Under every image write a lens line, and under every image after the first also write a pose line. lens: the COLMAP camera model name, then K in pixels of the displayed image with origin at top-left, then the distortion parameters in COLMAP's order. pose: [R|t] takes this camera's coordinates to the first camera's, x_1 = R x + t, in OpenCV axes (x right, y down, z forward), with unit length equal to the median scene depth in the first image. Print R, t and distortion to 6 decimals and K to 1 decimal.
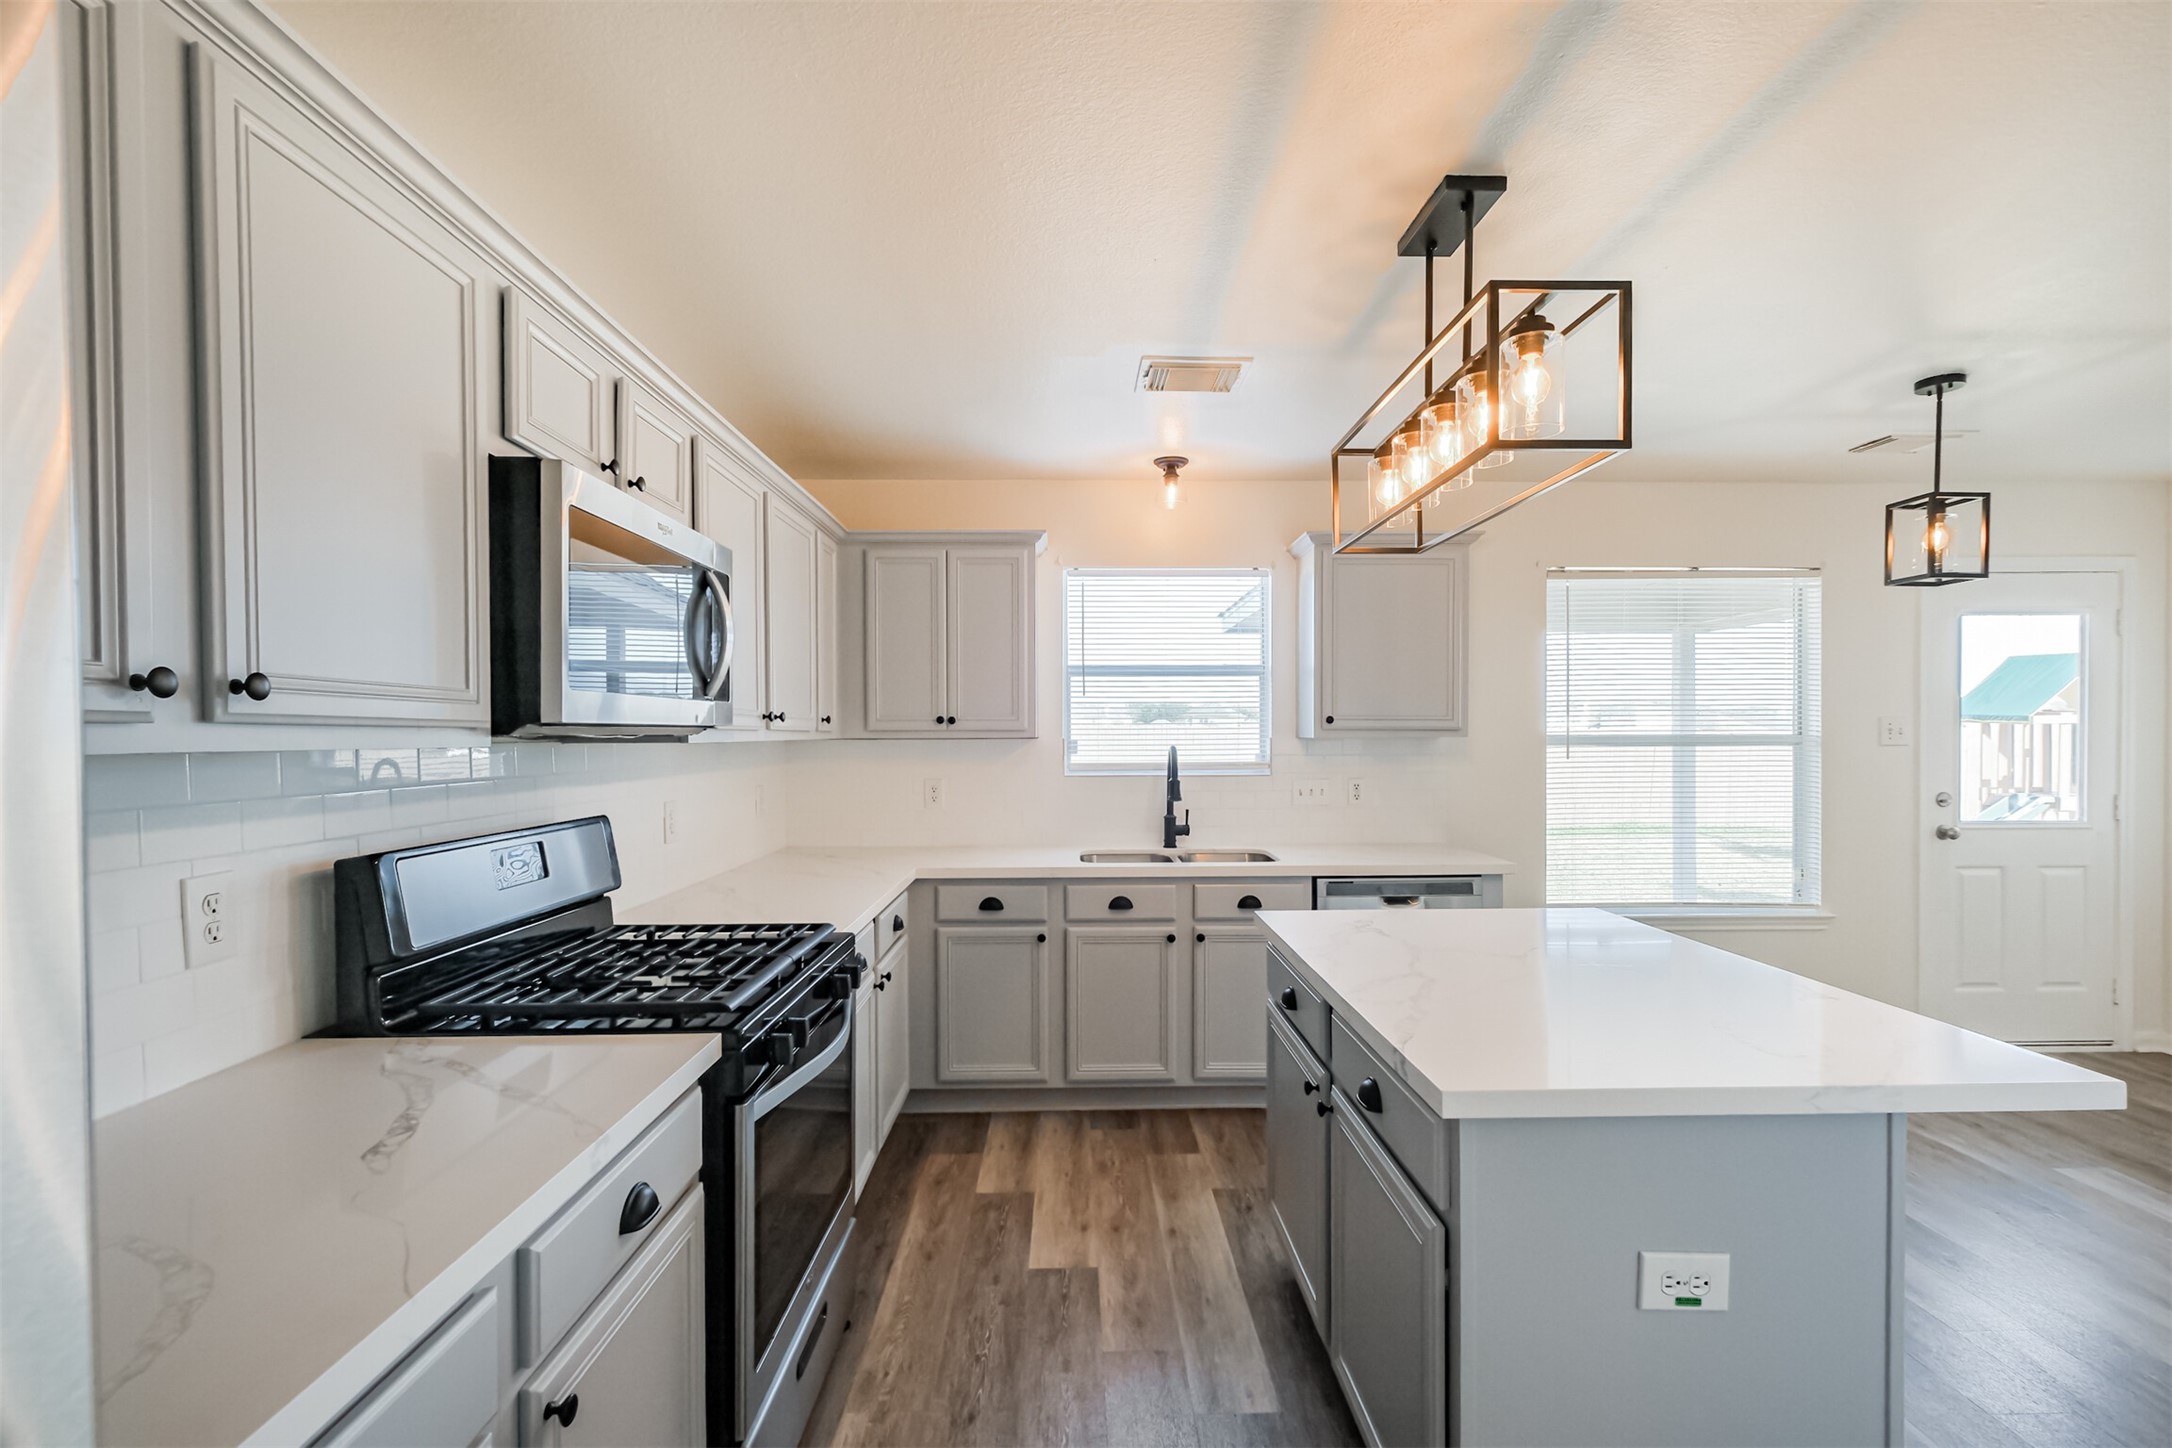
lens RADIAL K [[963.5, 0, 1092.9], [0, 963.5, 741.2], [0, 0, 1]] dist [-0.000056, 0.000112]
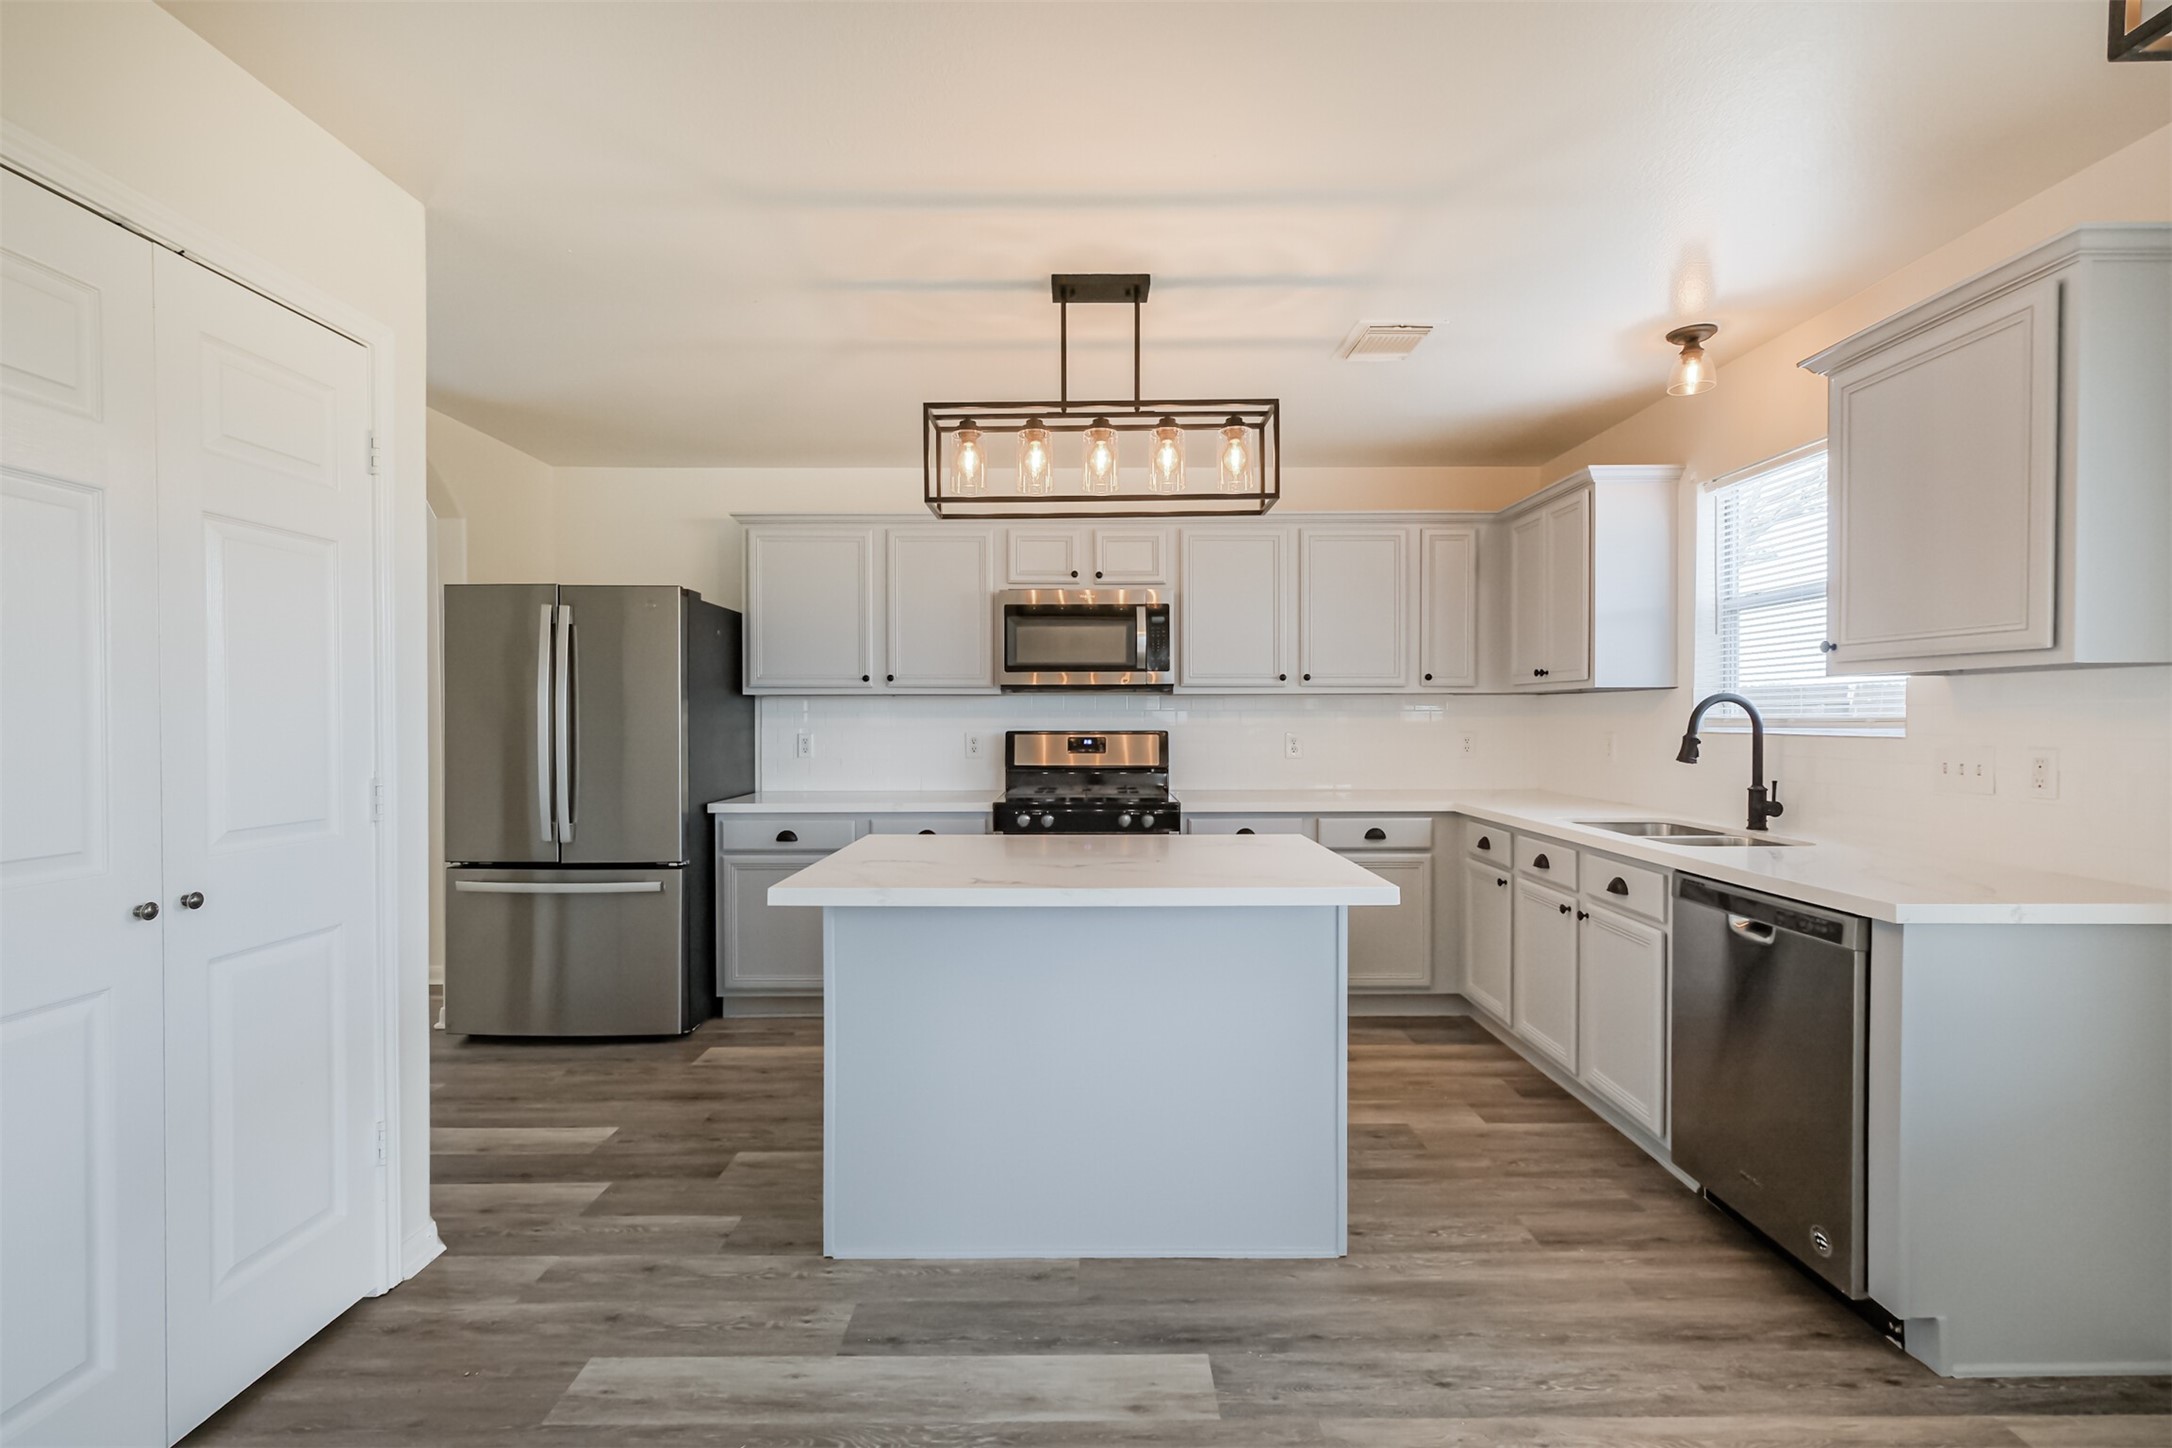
lens RADIAL K [[952.1, 0, 1086.0], [0, 952.1, 724.0], [0, 0, 1]] dist [0.000759, 0.000403]
pose [[-0.022094, 0.011288, -0.999692, 0.954916], [-0.007098, 0.999909, 0.011448, 0.026855], [0.999731, 0.007349, -0.022012, 0.570360]]
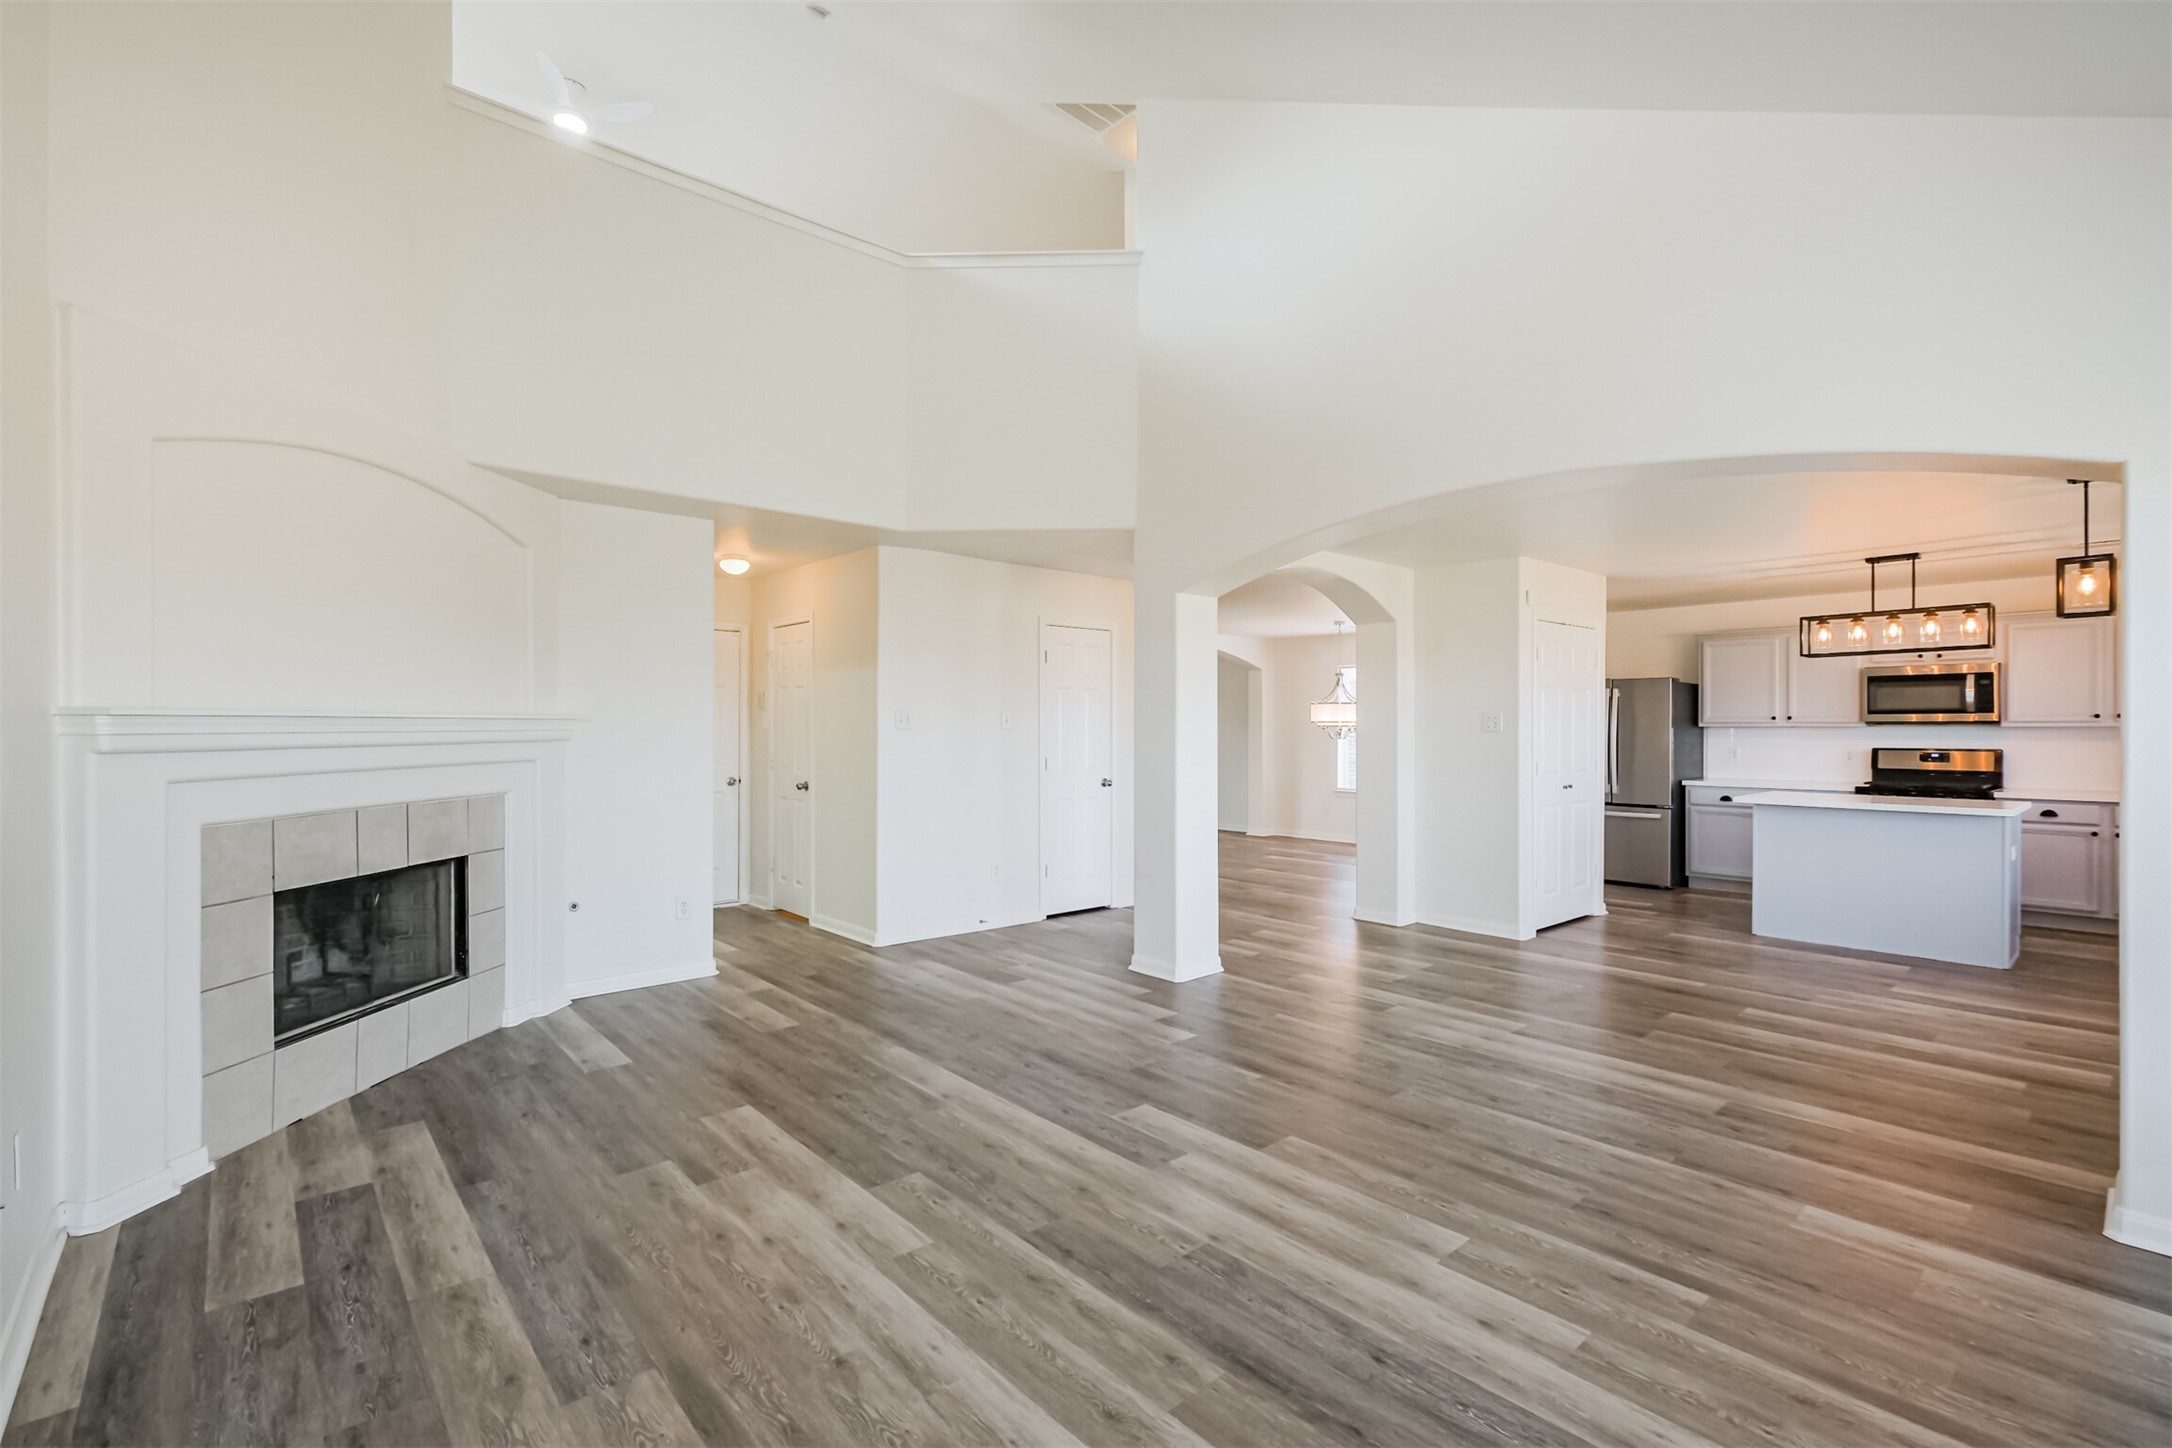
lens RADIAL K [[980.0, 0, 1086.0], [0, 980.0, 724.0], [0, 0, 1]] dist [-0.002311, 0.000180]
pose [[-0.762473, 0.001073, -0.647019, 2.483087], [-0.004491, 0.999966, 0.006951, -0.010030], [0.647004, 0.008206, -0.762442, 0.975543]]
